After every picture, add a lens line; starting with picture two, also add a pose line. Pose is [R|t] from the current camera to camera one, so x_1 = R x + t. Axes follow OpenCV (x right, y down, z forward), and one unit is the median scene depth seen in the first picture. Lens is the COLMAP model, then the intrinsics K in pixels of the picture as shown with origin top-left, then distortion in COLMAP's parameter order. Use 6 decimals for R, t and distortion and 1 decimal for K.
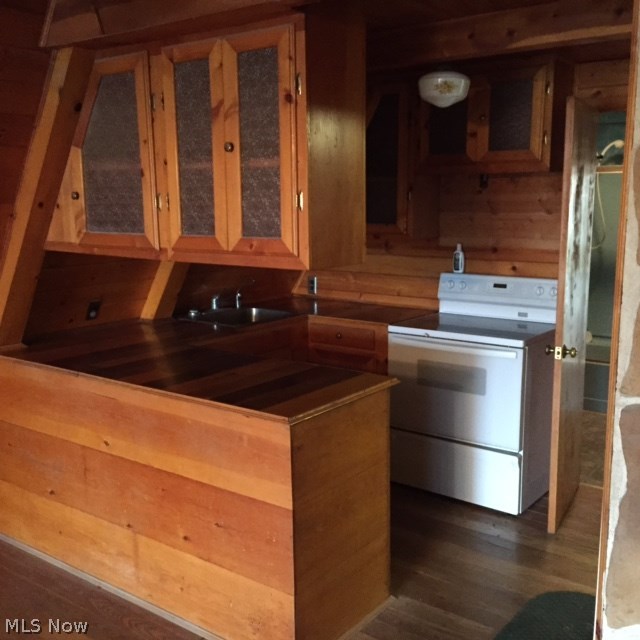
lens RADIAL K [[729.8, 0, 317.9], [0, 729.8, 324.3], [0, 0, 1]] dist [0.048187, 0.000000]
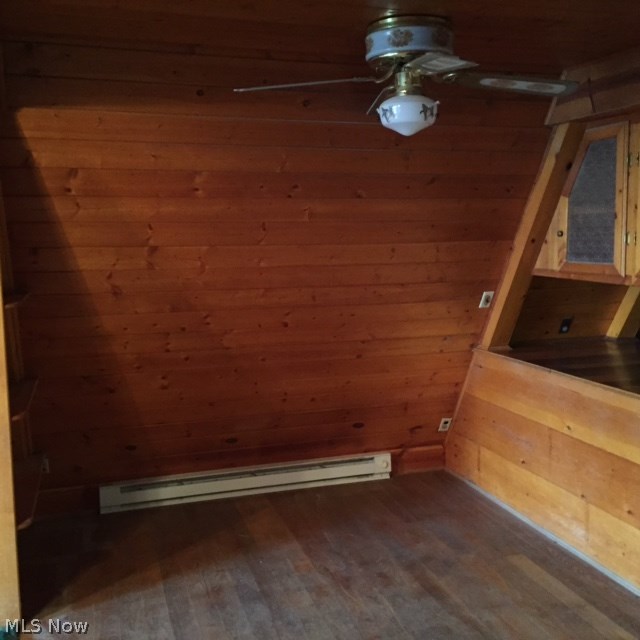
lens RADIAL K [[729.8, 0, 316.9], [0, 729.8, 320.8], [0, 0, 1]] dist [0.048187, 0.000000]
pose [[0.810721, 0.062406, -0.582097, 0.086239], [-0.086512, 0.996157, -0.013694, 0.033237], [0.579005, 0.061461, 0.813004, -0.295756]]
